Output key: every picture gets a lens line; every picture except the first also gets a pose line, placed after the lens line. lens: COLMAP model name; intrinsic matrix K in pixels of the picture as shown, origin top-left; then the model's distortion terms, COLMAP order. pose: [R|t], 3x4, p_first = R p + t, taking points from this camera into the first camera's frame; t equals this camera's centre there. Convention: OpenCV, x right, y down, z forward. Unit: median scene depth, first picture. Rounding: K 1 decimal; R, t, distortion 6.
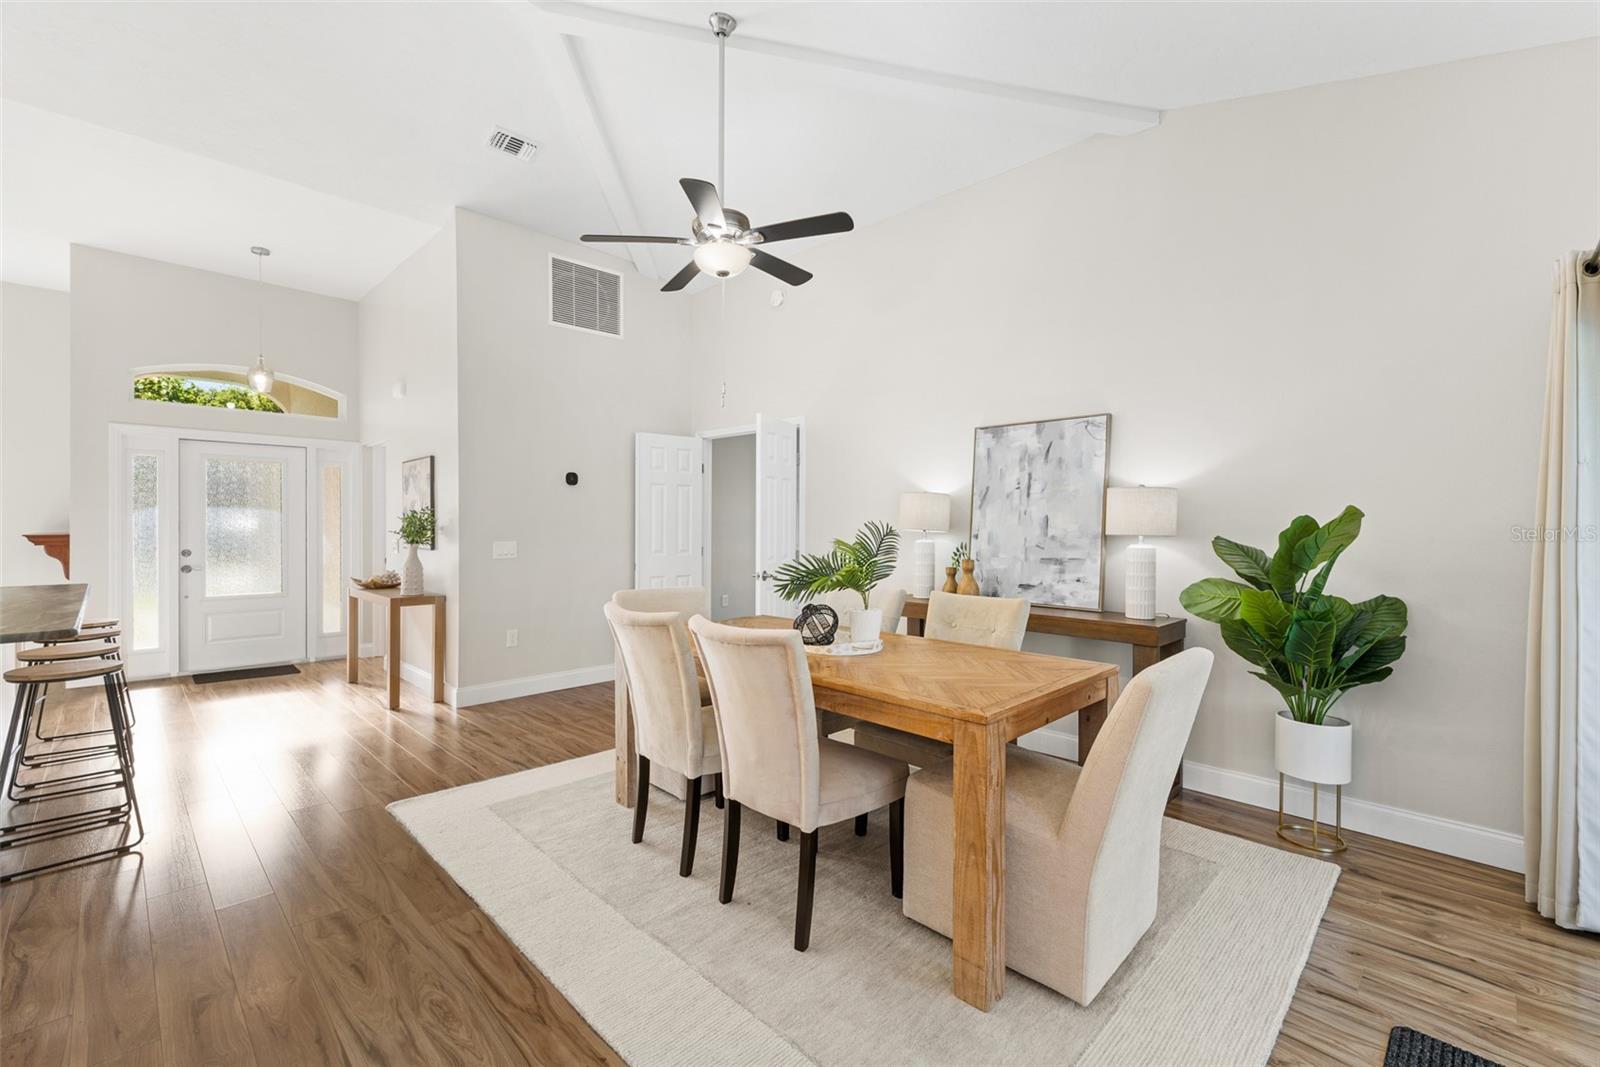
lens RADIAL K [[688.1, 0, 786.9], [0, 688.1, 529.3], [0, 0, 1]] dist [0.001757, -0.000550]
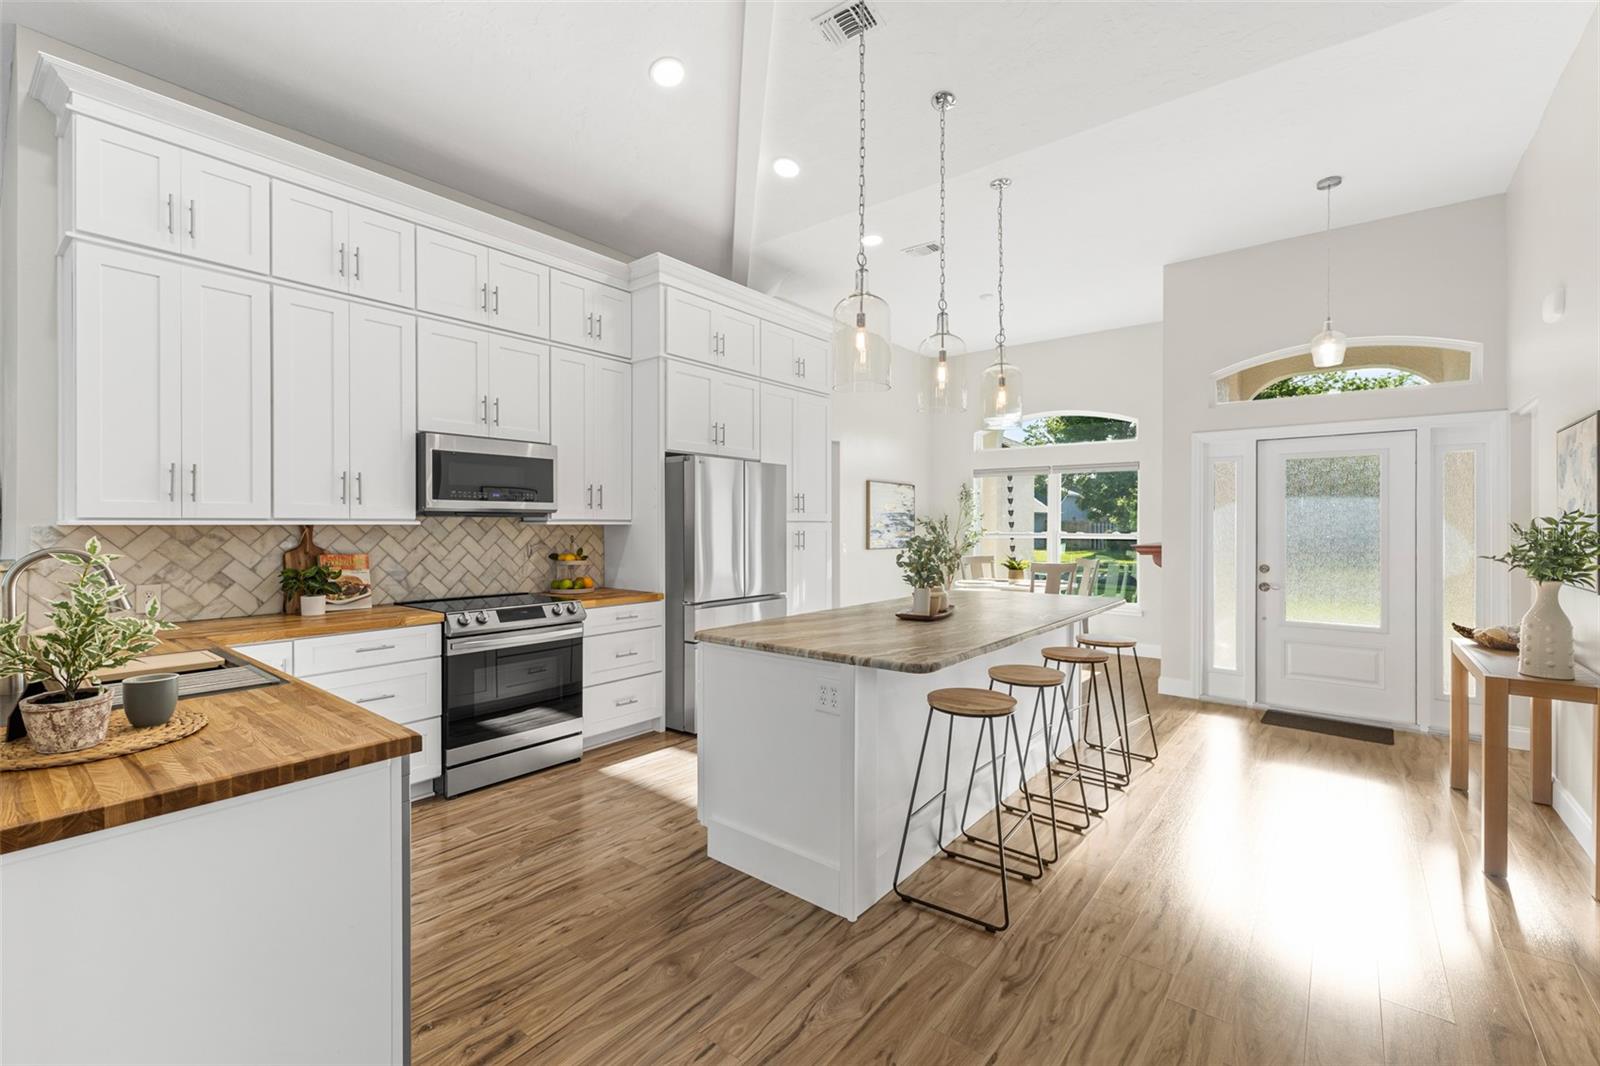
lens RADIAL K [[688.1, 0, 792.3], [0, 688.1, 523.4], [0, 0, 1]] dist [0.001757, -0.000550]
pose [[0.111649, -0.006882, -0.993724, -0.079597], [-0.005119, 0.999959, -0.007500, -0.016873], [0.993734, 0.005924, 0.111609, 0.372122]]
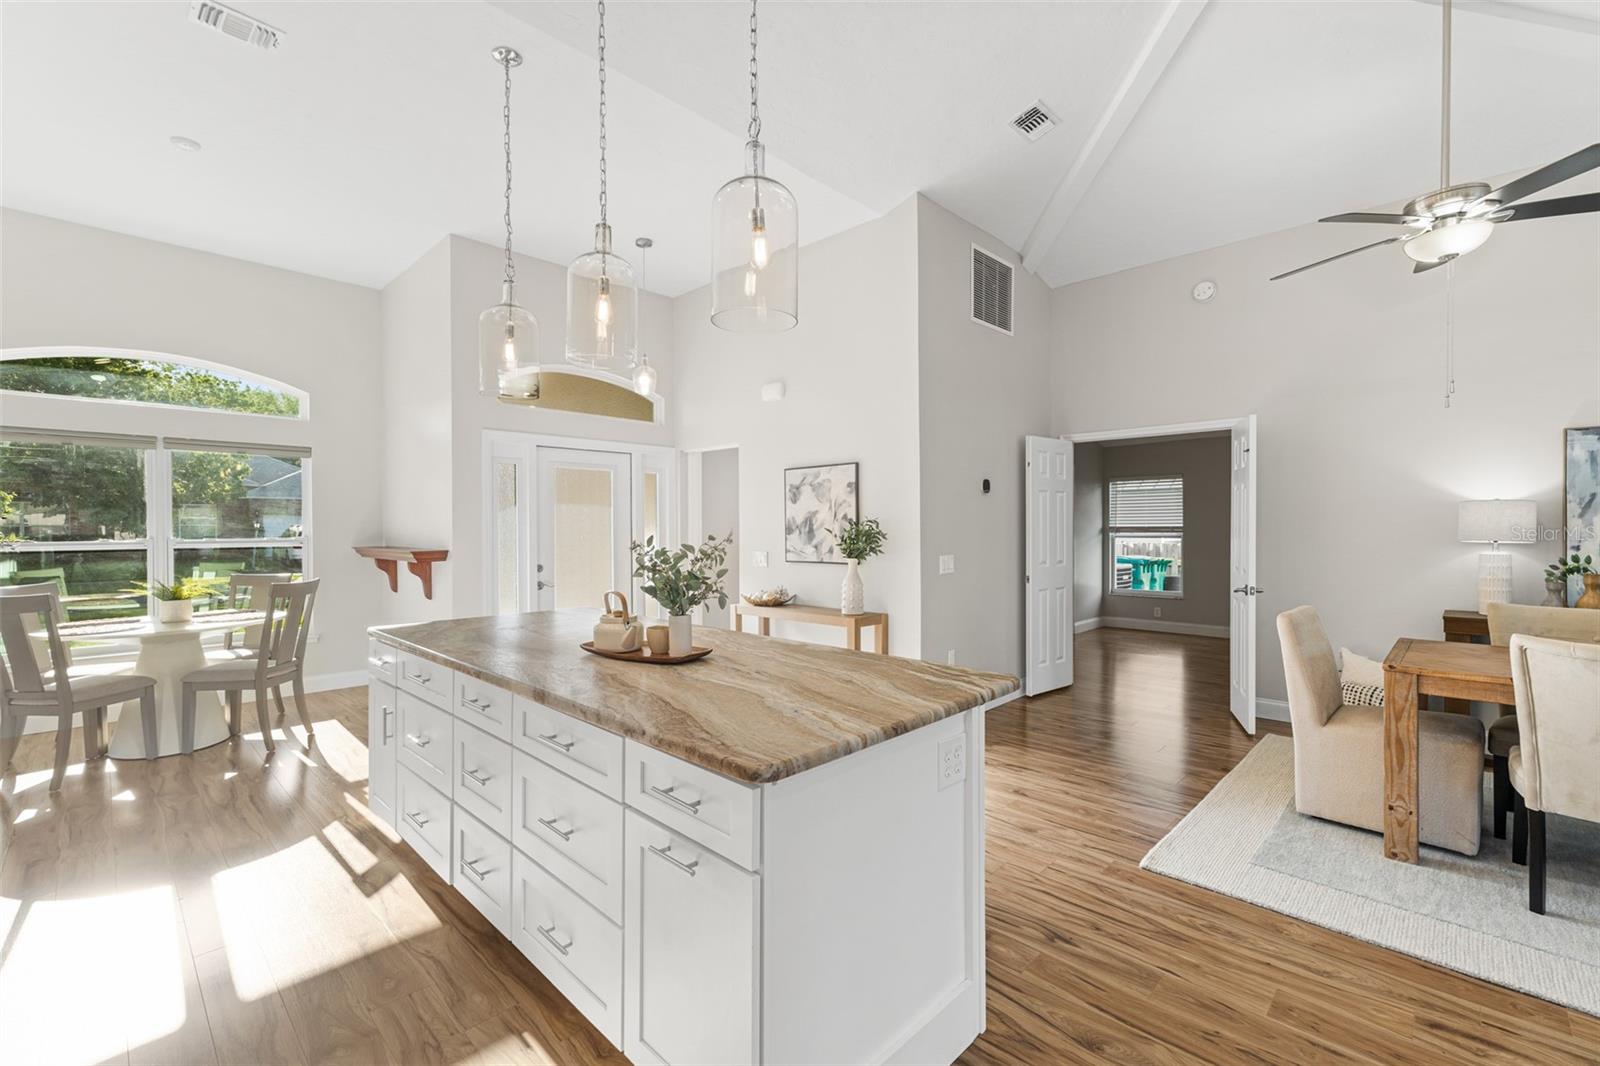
lens RADIAL K [[688.1, 0, 788.2], [0, 688.1, 529.5], [0, 0, 1]] dist [0.001757, -0.000550]
pose [[0.999857, -0.007414, 0.015198, -0.678820], [0.007415, 0.999973, 0.000043, -0.018613], [-0.015198, 0.000070, 0.999884, 0.085480]]
